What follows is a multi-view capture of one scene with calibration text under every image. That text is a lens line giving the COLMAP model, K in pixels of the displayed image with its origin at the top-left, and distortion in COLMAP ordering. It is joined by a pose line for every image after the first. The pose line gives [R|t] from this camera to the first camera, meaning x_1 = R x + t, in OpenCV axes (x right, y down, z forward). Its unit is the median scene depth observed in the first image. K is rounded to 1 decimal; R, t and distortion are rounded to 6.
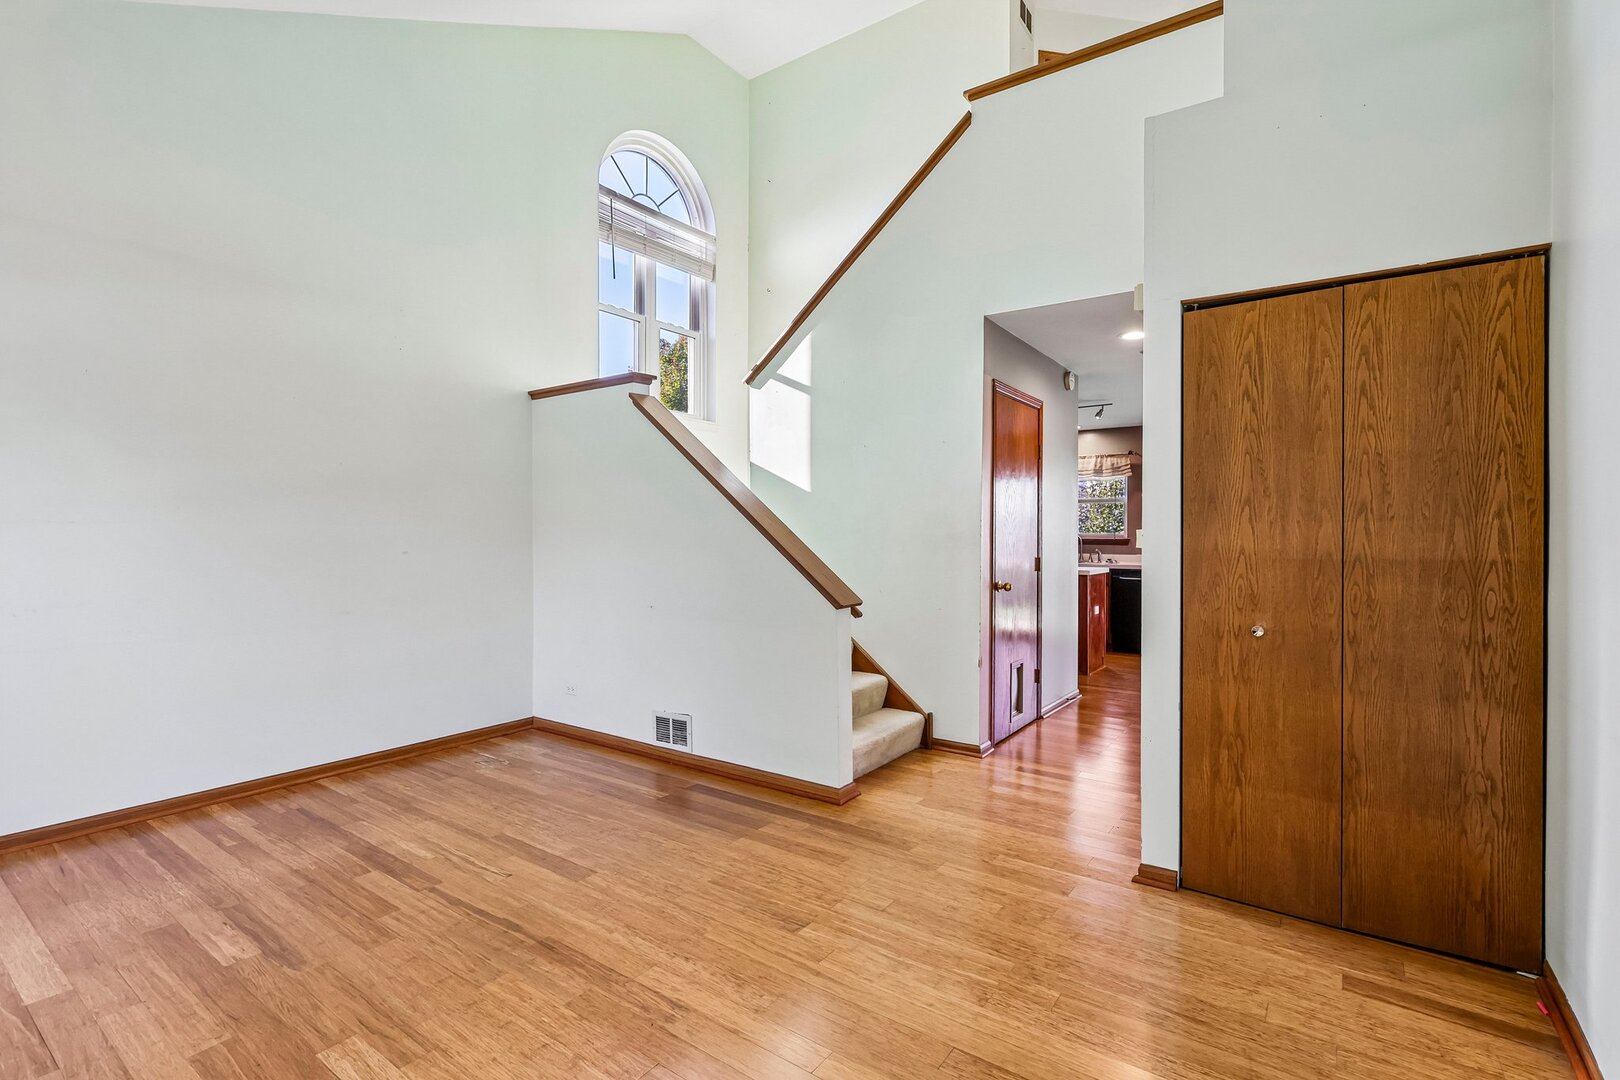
lens RADIAL K [[747.8, 0, 804.0], [0, 747.8, 536.0], [0, 0, 1]] dist [-0.004428, 0.001161]
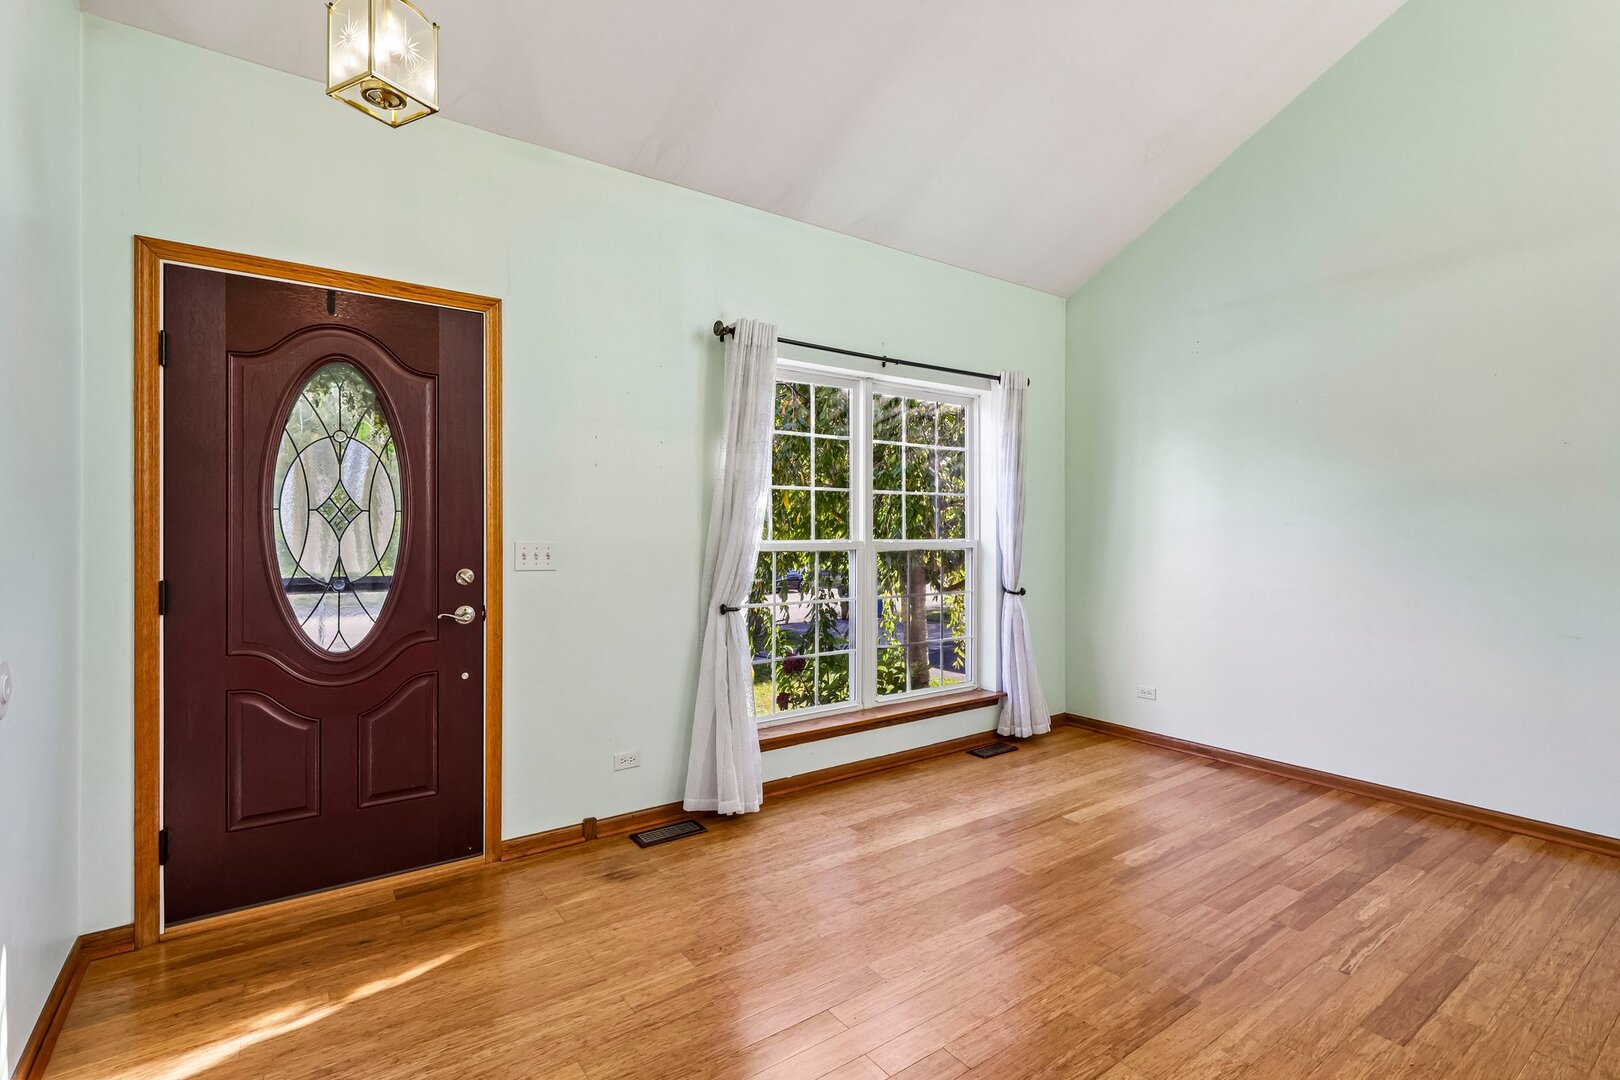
lens RADIAL K [[747.8, 0, 804.0], [0, 747.8, 536.0], [0, 0, 1]] dist [-0.004428, 0.001161]
pose [[-0.320065, 0.001319, -0.947395, 0.474843], [-0.005511, 0.999980, 0.003254, 0.000102], [0.947380, 0.006263, -0.320051, 0.647038]]
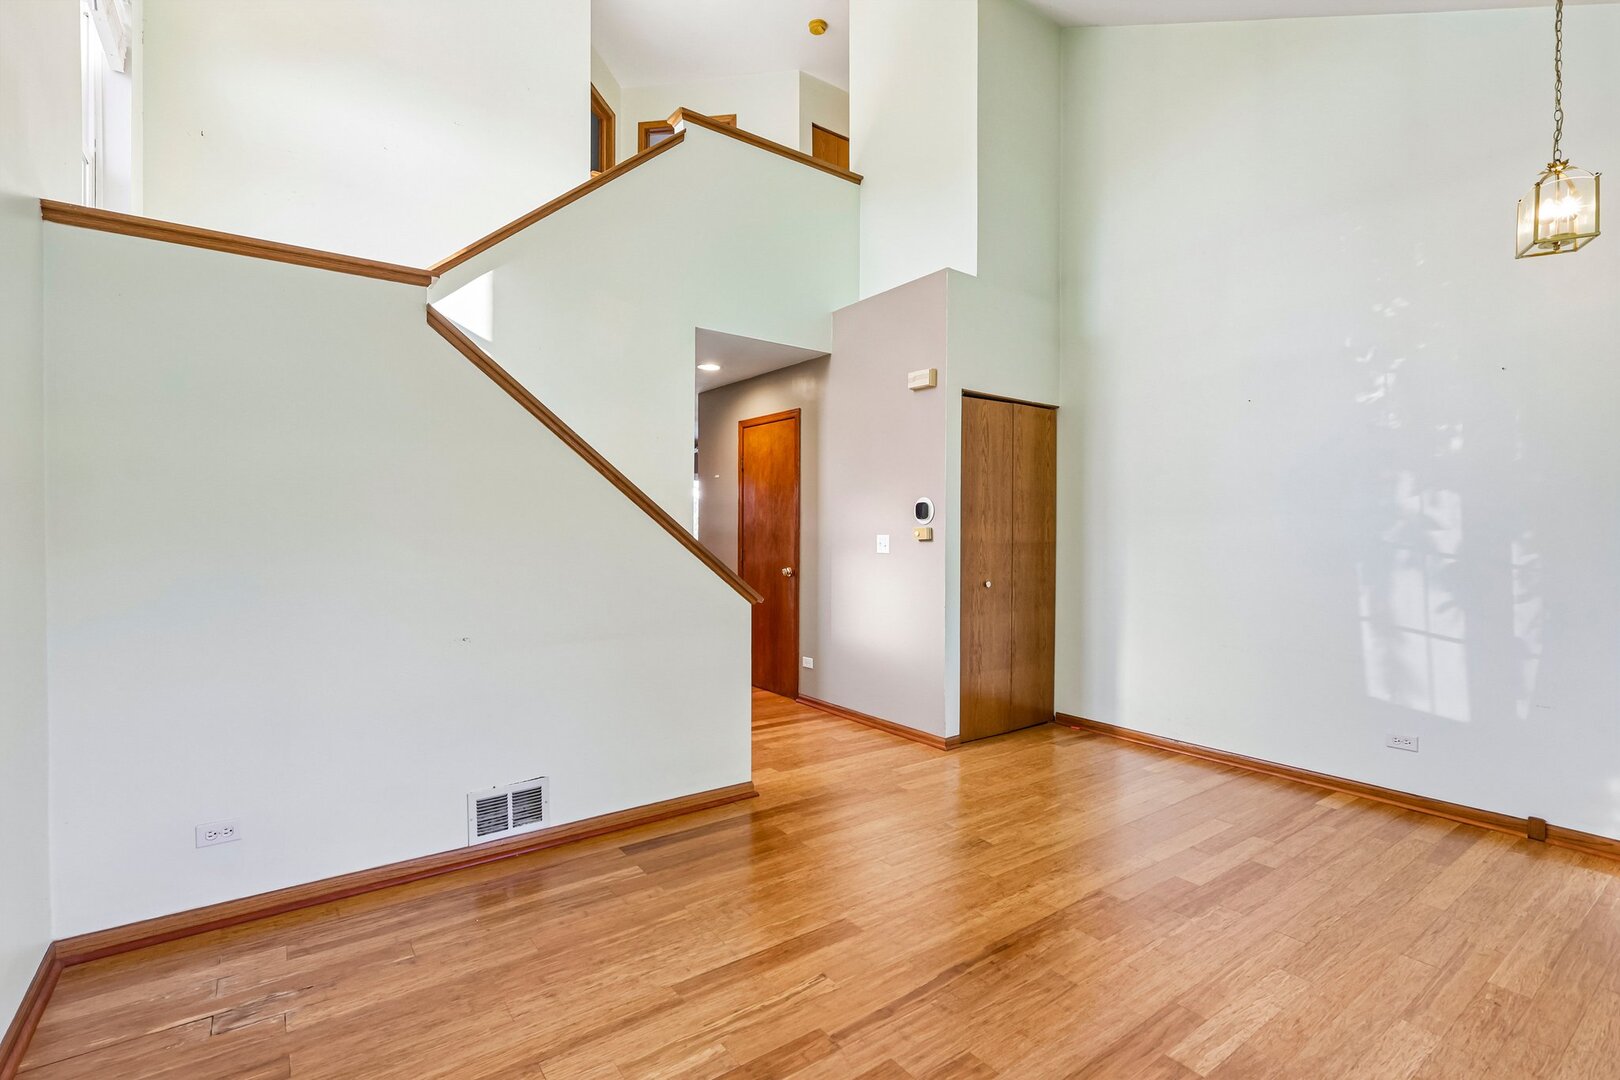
lens RADIAL K [[747.8, 0, 804.0], [0, 747.8, 536.0], [0, 0, 1]] dist [-0.004428, 0.001161]
pose [[0.312533, -0.008761, 0.949866, -1.025437], [-0.001648, 0.999951, 0.009766, -0.005016], [-0.949905, -0.004618, 0.312504, 0.710289]]
